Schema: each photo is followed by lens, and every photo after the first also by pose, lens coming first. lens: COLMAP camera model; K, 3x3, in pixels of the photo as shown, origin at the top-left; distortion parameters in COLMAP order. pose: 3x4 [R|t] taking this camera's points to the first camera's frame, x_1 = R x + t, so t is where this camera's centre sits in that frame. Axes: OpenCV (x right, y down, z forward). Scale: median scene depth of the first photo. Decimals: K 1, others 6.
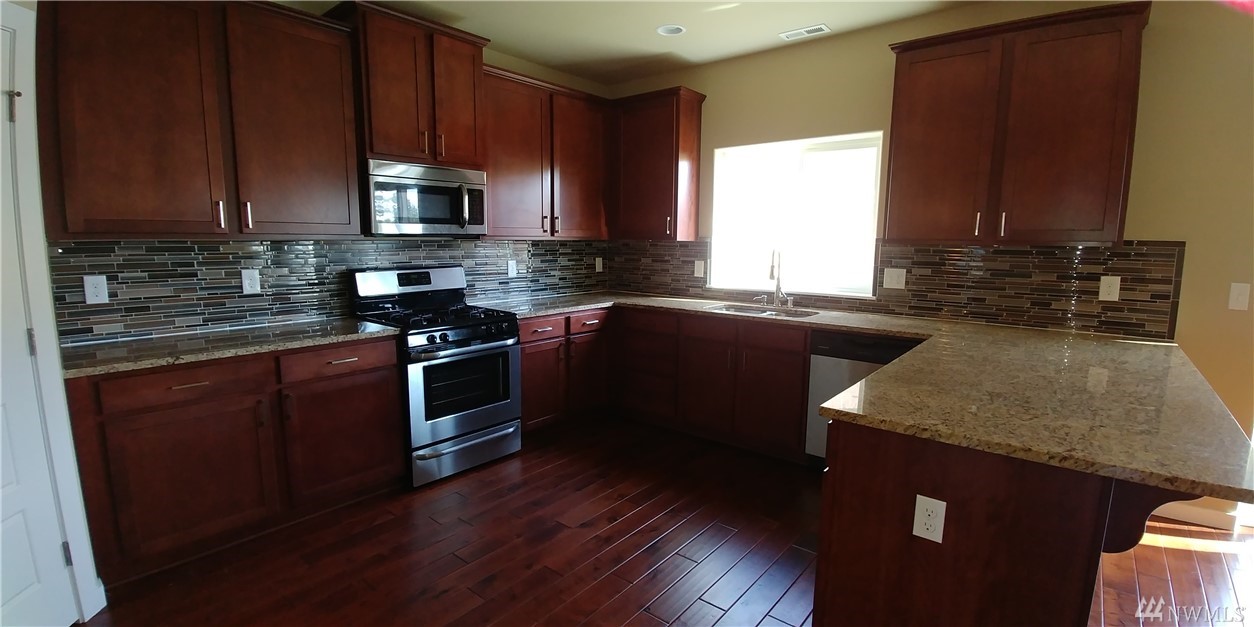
lens RADIAL K [[566.8, 0, 627.0], [0, 566.8, 313.5], [0, 0, 1]] dist [-0.012699, -0.000237]
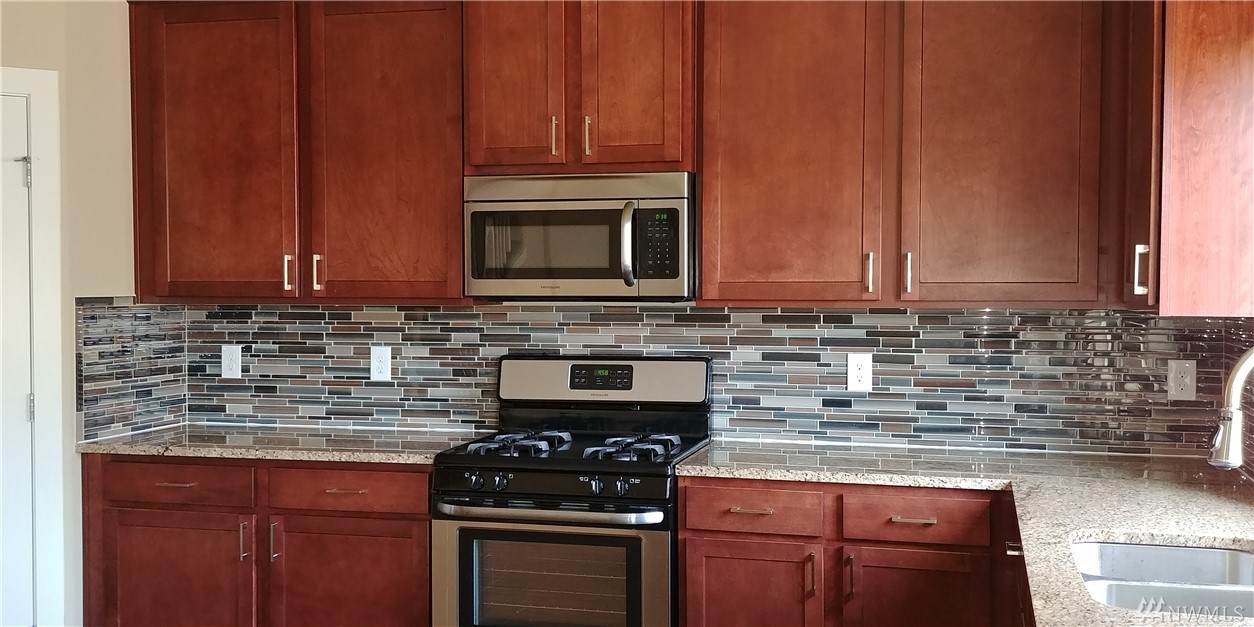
lens RADIAL K [[1327.2, 0, 595.5], [0, 1327.2, 314.0], [0, 0, 1]] dist [0.145881, -0.000224]
pose [[0.401780, 0.018326, -0.915553, 0.841900], [-0.118329, 0.992457, -0.032062, -0.085263], [0.908059, 0.121218, 0.400918, 0.505266]]
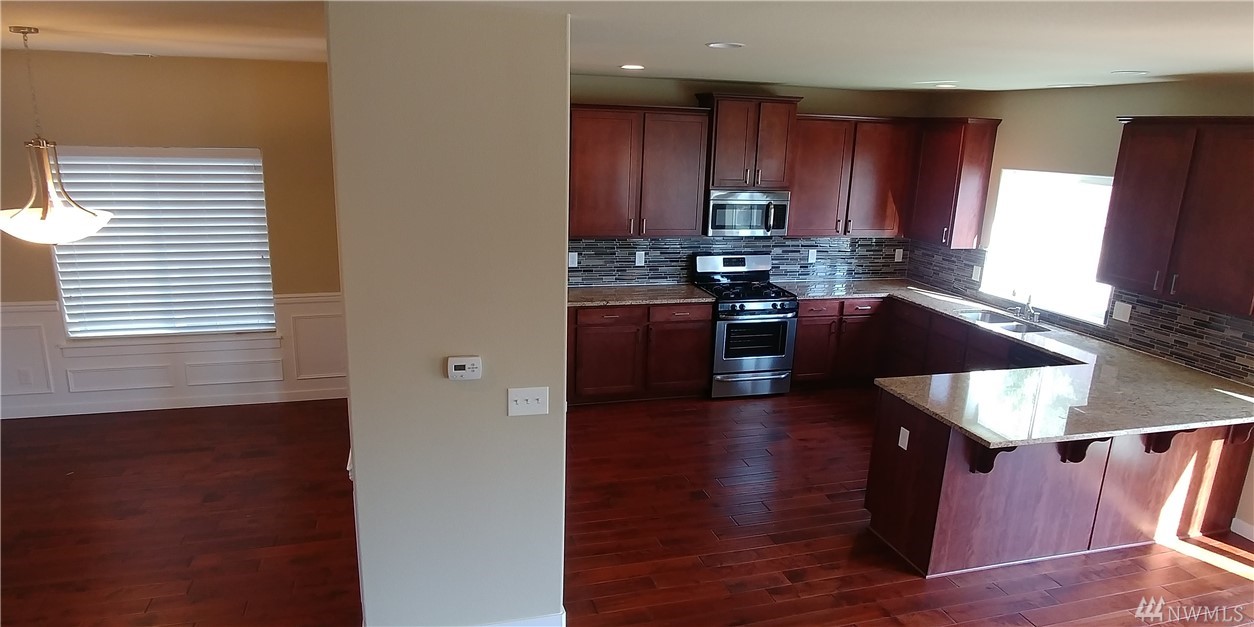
lens RADIAL K [[776.9, 0, 627.0], [0, 776.9, 313.5], [0, 0, 1]] dist [-0.002545, -0.000420]
pose [[0.831210, 0.152438, -0.534652, 0.512828], [-0.103920, 0.987327, 0.119942, -0.150560], [0.546160, -0.044136, 0.836517, -0.876678]]
